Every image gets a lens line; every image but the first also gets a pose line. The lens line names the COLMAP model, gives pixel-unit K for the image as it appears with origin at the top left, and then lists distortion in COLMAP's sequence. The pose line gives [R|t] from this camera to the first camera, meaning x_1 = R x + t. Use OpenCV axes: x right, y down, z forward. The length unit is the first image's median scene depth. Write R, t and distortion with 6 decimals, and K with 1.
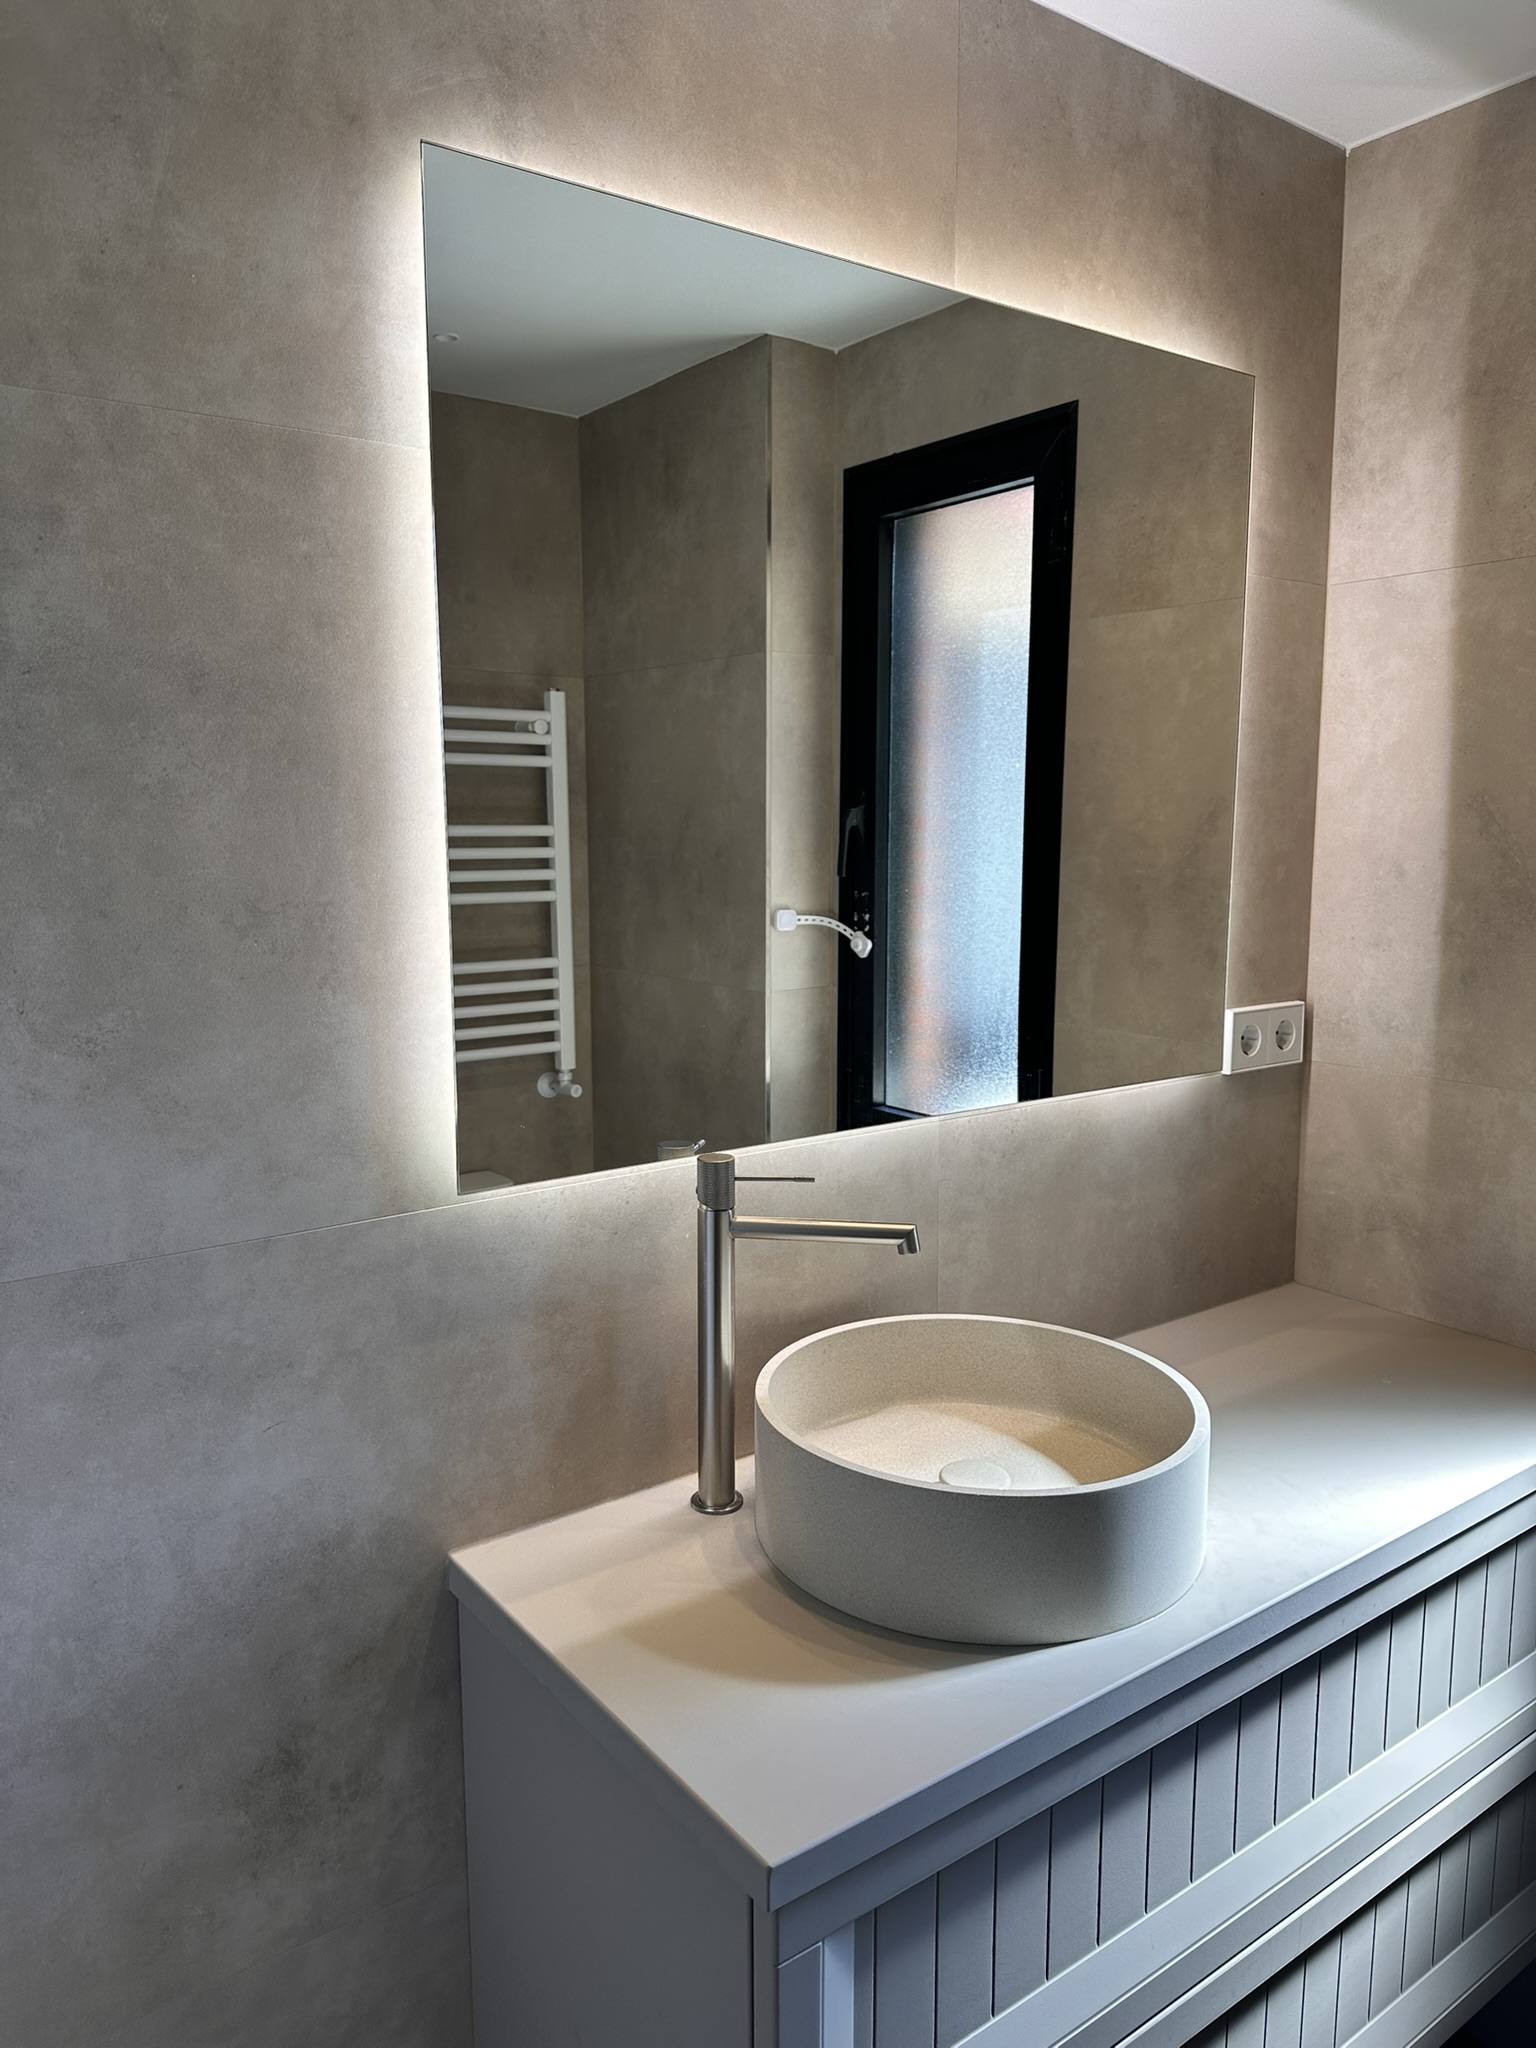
lens RADIAL K [[1429.4, 0, 726.1], [0, 1429.4, 1018.3], [0, 0, 1]] dist [0.051122, -0.073570]
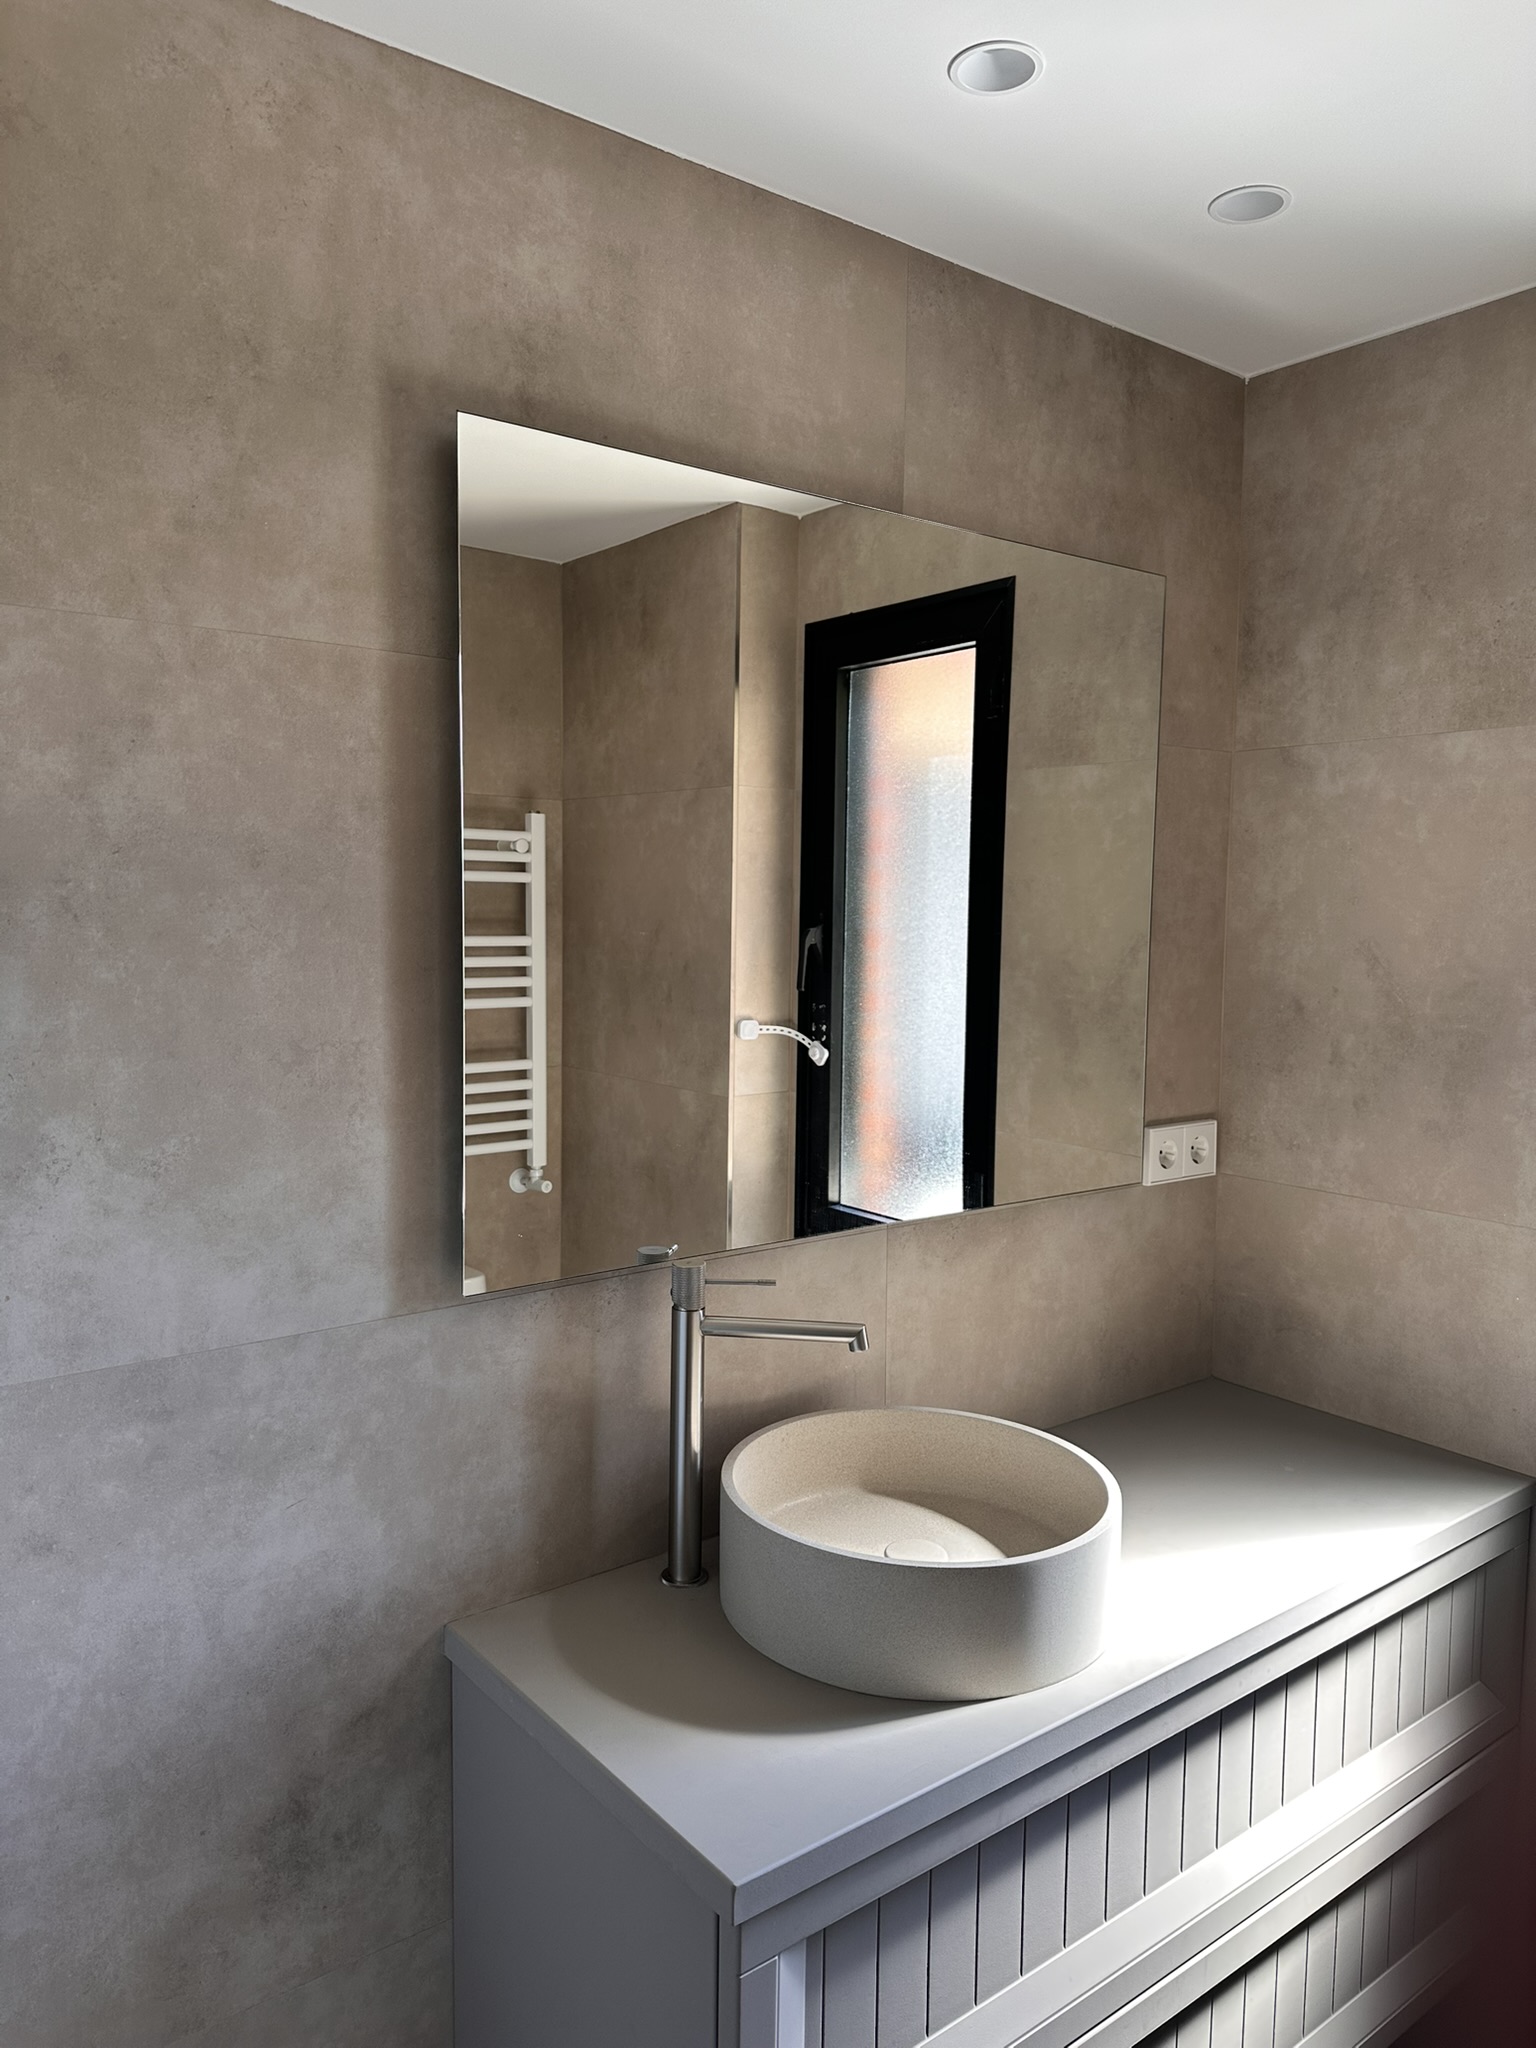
lens RADIAL K [[1429.4, 0, 726.1], [0, 1429.4, 1018.3], [0, 0, 1]] dist [0.051122, -0.073570]
pose [[0.999476, 0.013204, 0.029541, -0.012221], [-0.011469, 0.998242, -0.058151, -0.027290], [-0.030257, 0.057782, 0.997871, -0.124832]]
